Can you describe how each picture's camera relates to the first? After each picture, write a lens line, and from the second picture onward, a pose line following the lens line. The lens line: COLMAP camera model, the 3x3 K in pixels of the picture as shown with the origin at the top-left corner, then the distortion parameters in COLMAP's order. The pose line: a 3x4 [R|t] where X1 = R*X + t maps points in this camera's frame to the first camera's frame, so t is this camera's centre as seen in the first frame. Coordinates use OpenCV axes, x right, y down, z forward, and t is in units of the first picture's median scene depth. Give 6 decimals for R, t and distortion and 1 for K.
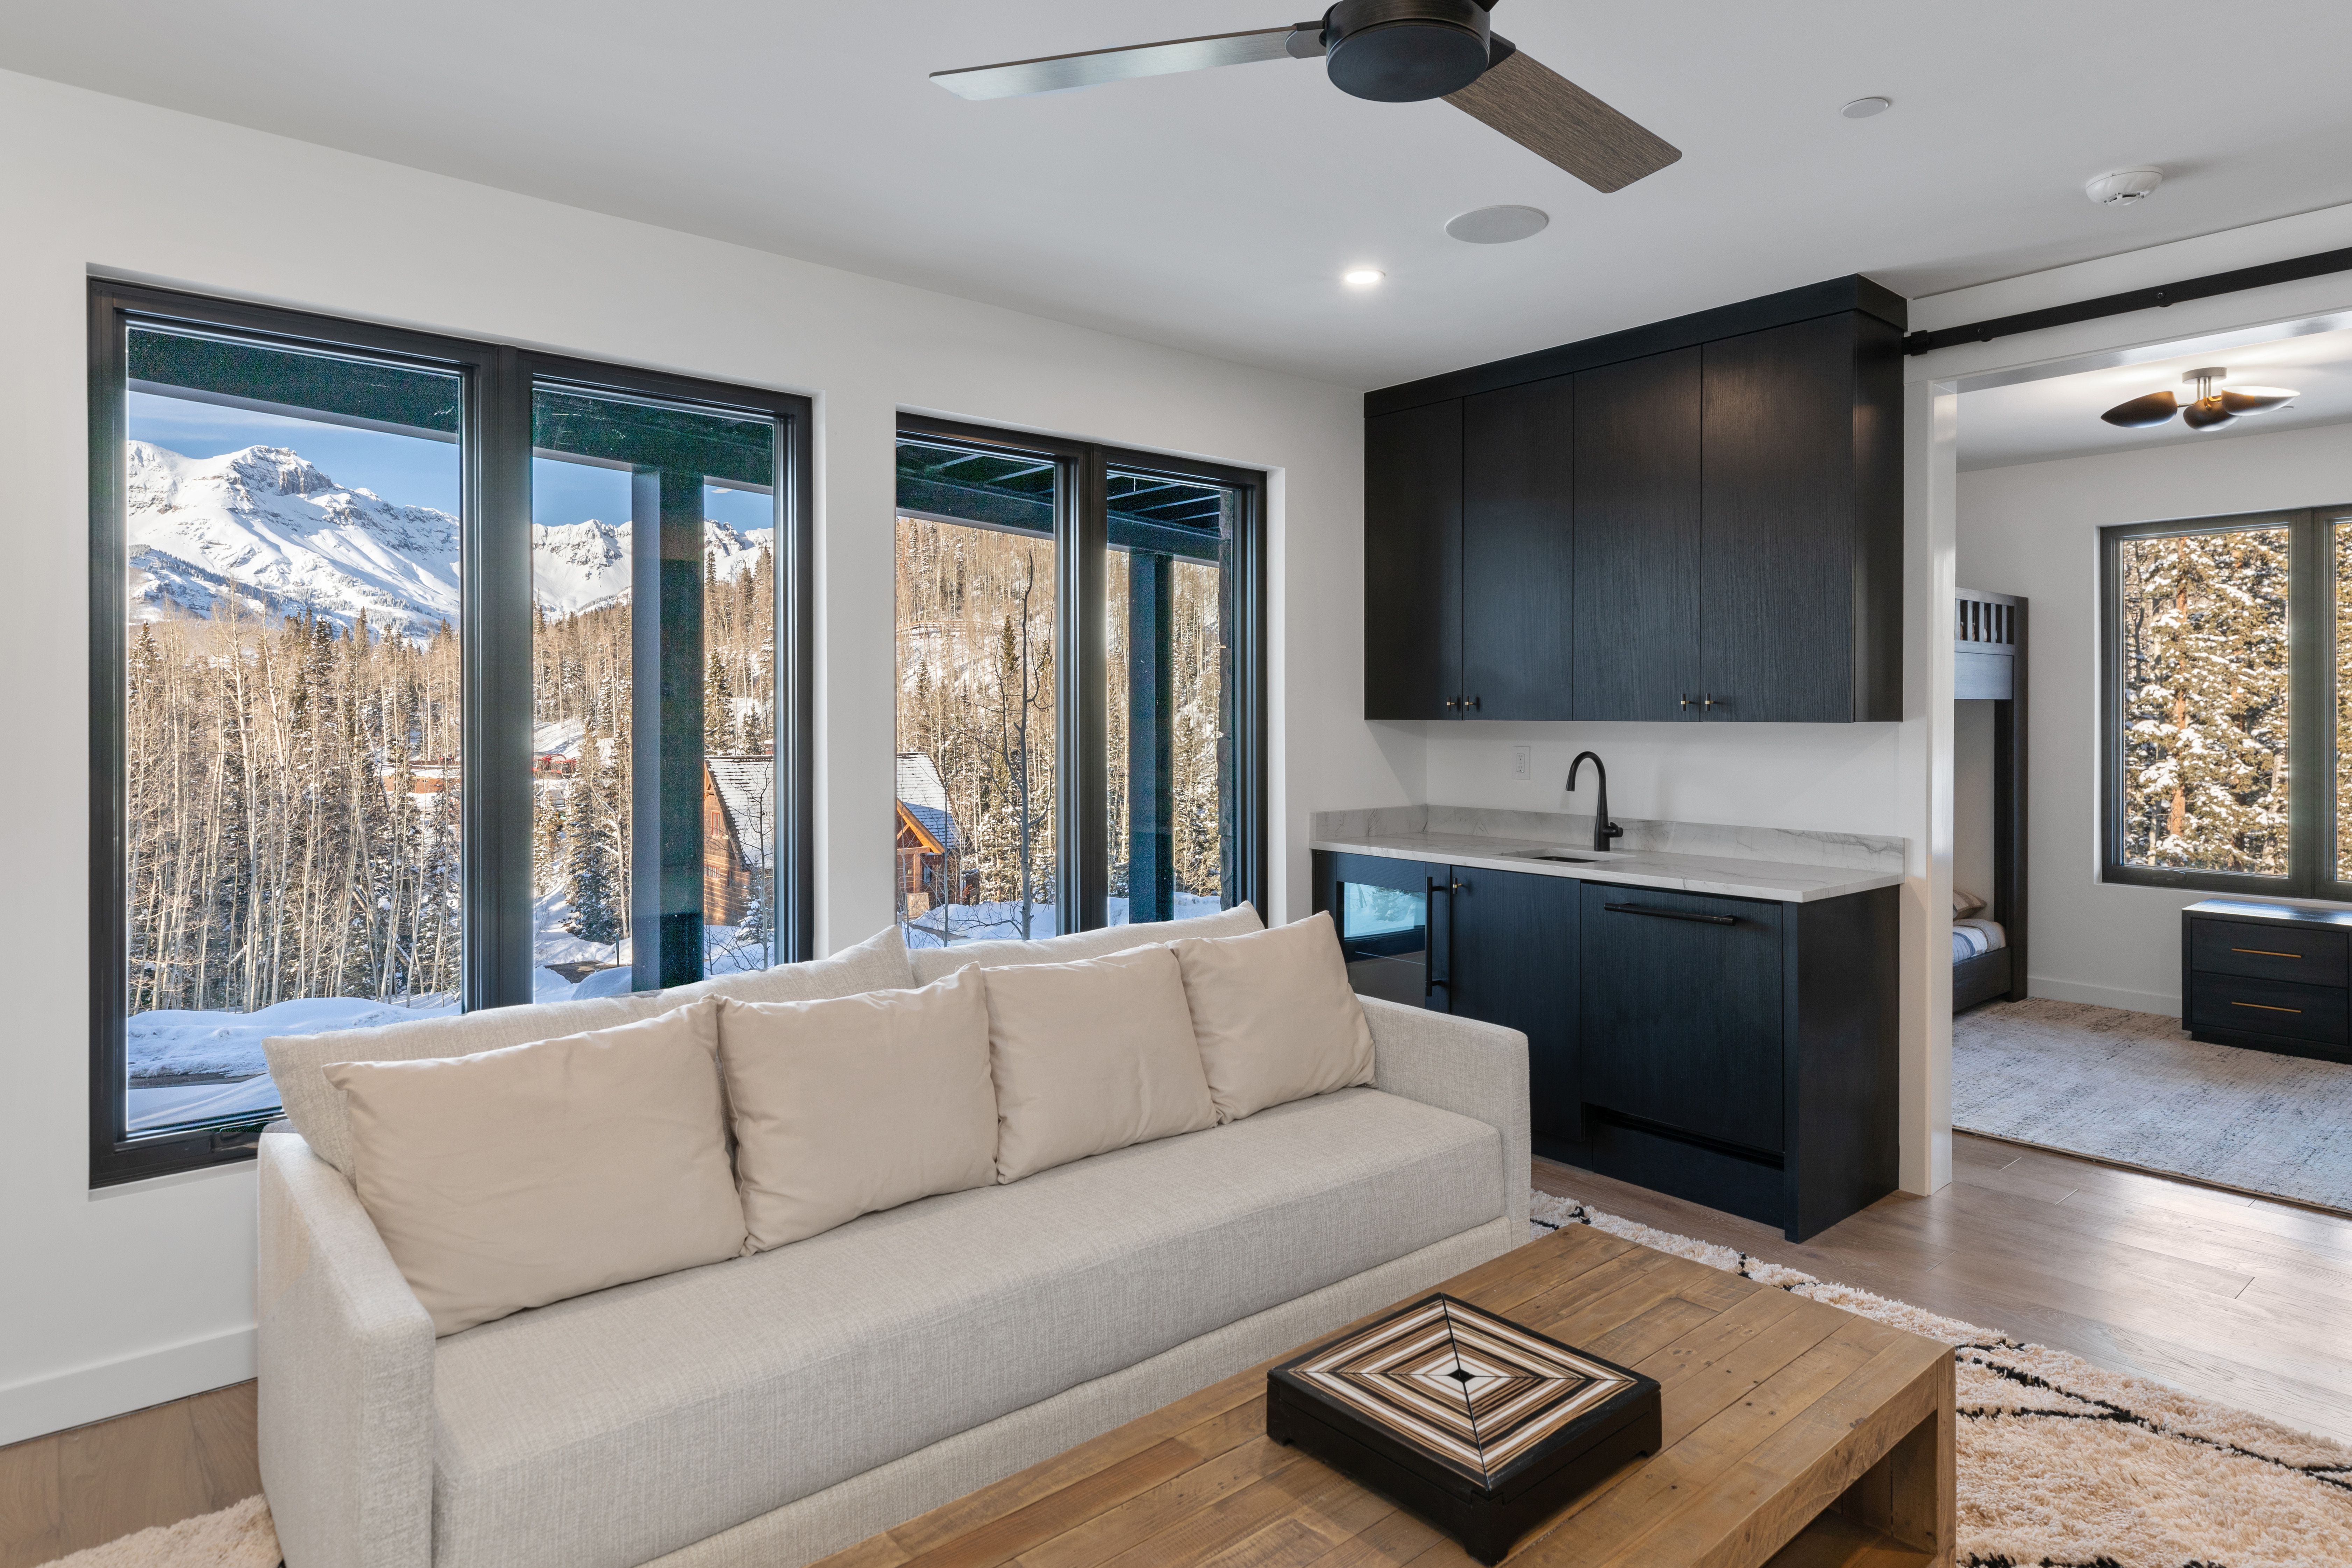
lens RADIAL K [[1300.2, 0, 1196.2], [0, 1300.2, 709.2], [0, 0, 1]] dist [0.001192, 0.000496]
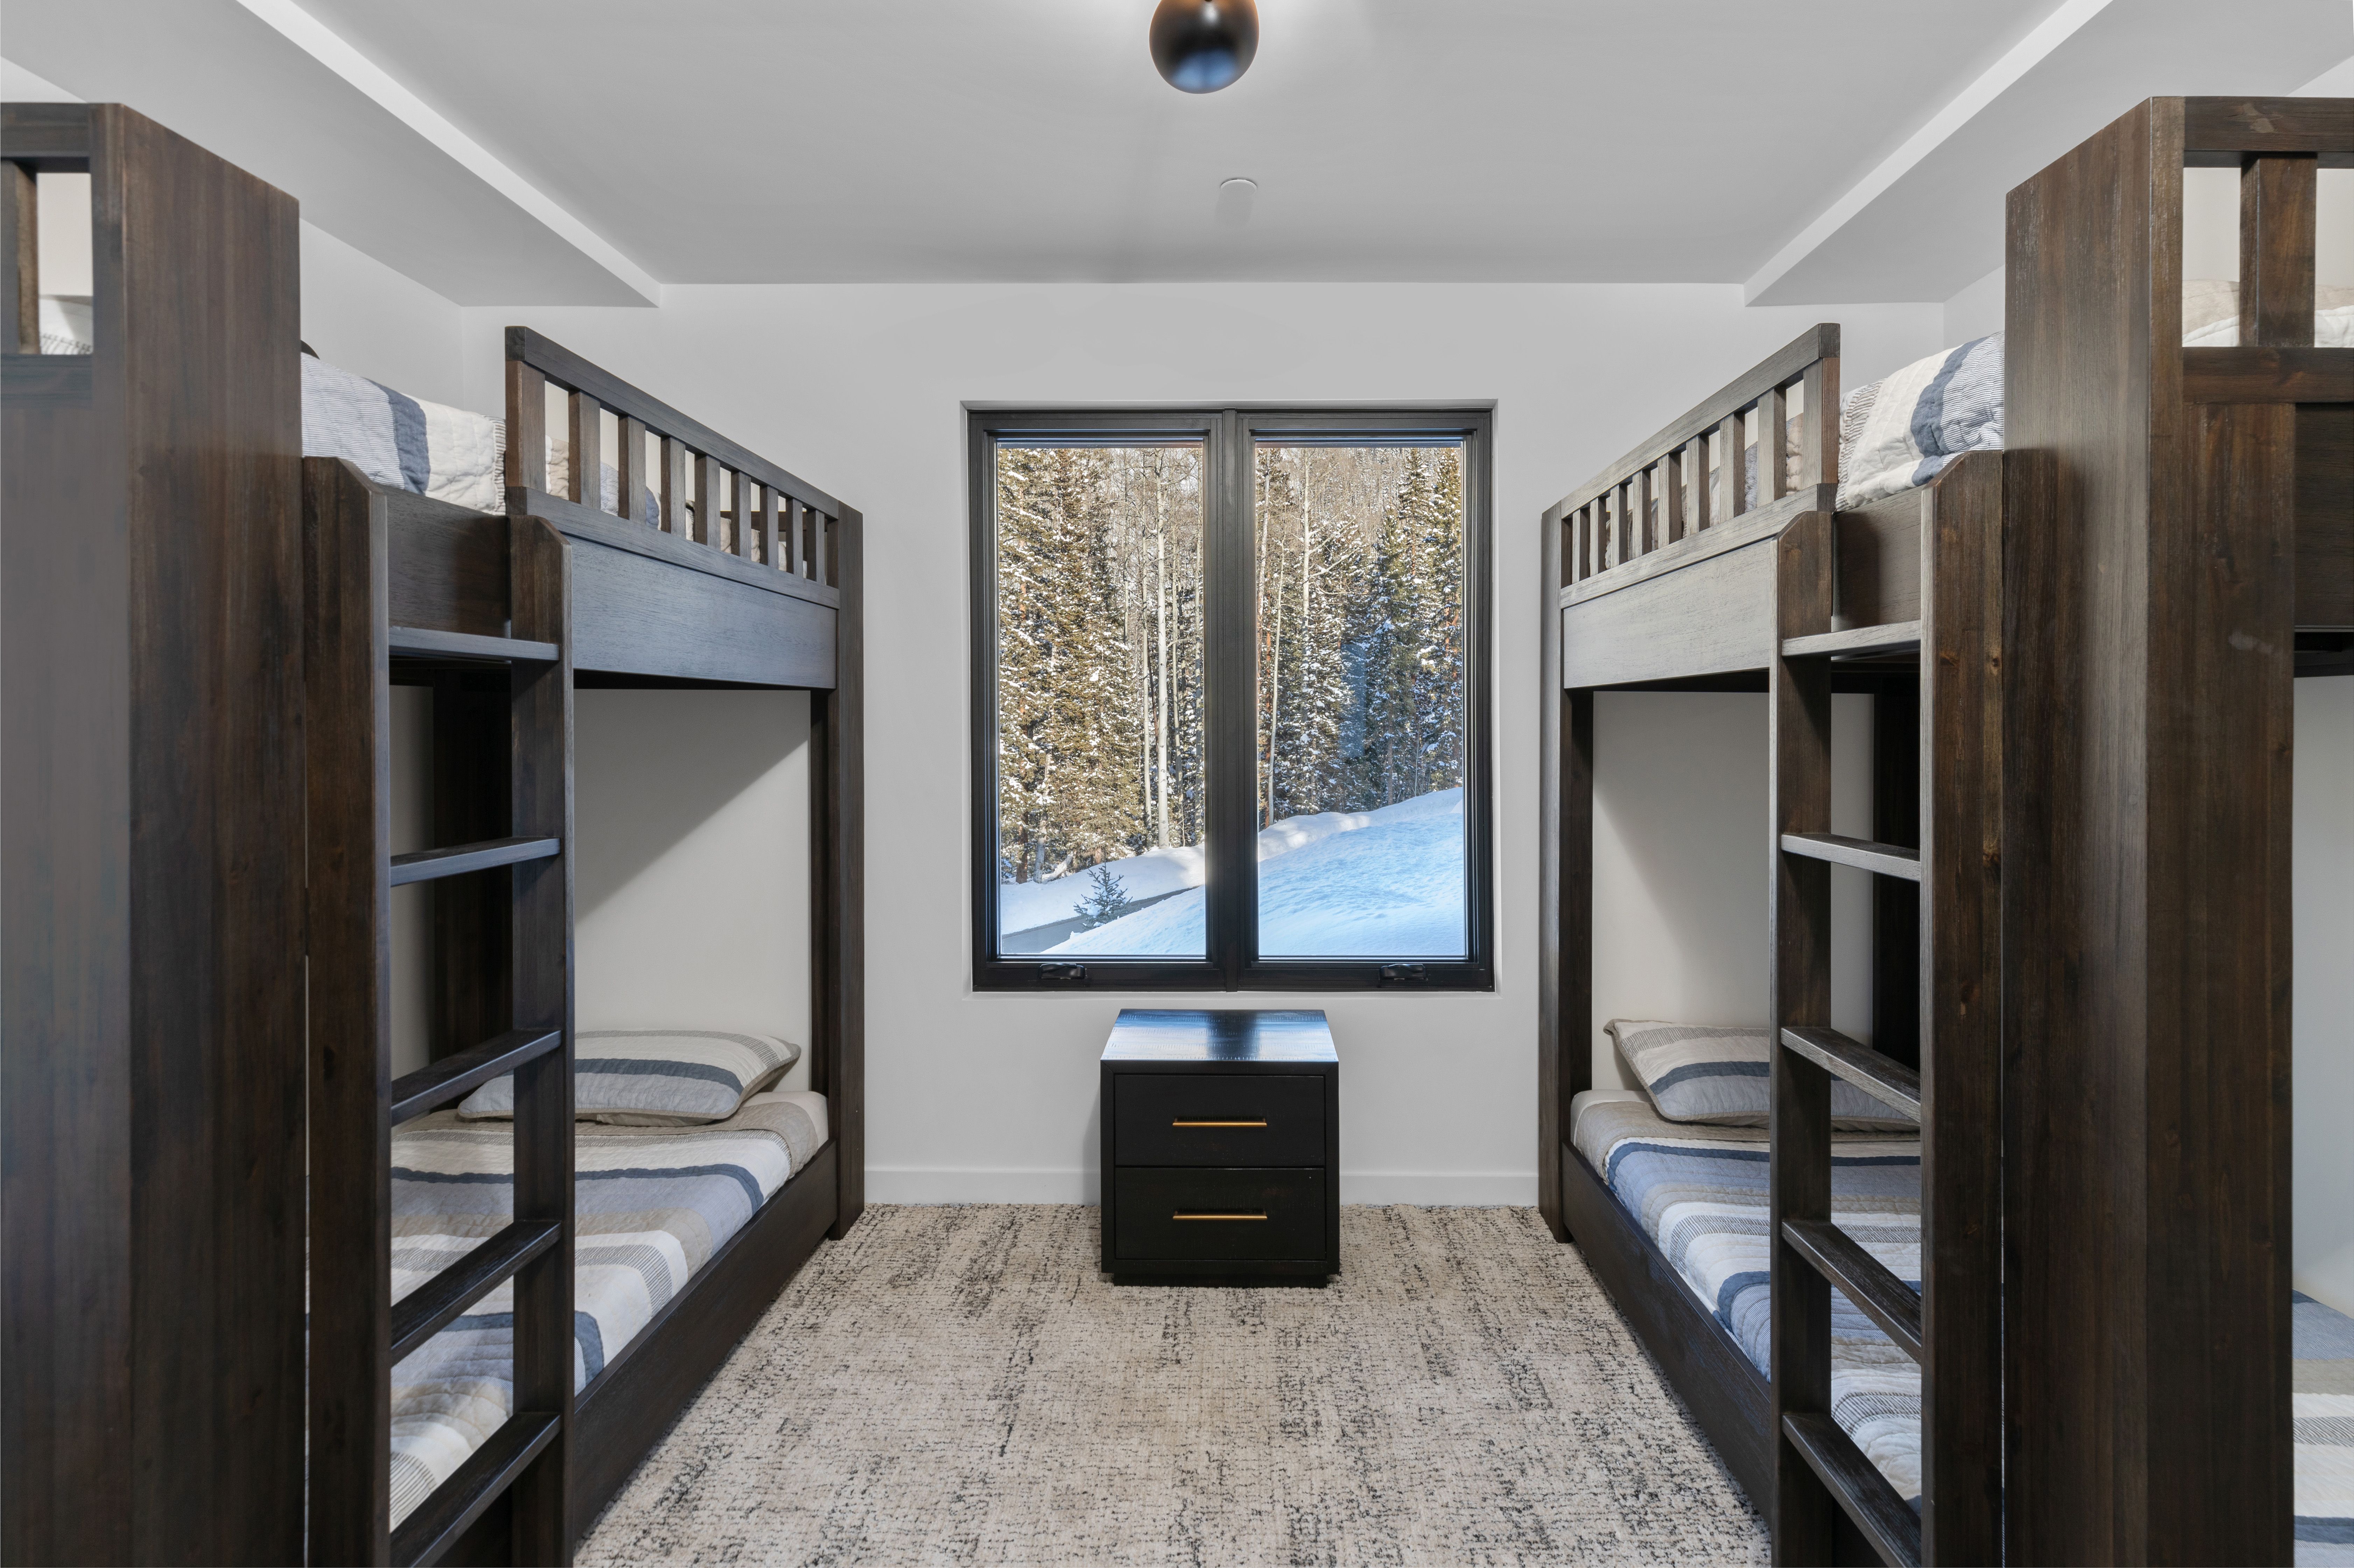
lens RADIAL K [[1106.2, 0, 1221.3], [0, 1106.2, 729.6], [0, 0, 1]] dist [0.009144, -0.000123]
pose [[0.653880, -0.009012, 0.756545, 0.273524], [0.005107, 0.999959, 0.007497, 0.005515], [-0.756581, -0.001039, 0.653899, 0.411418]]
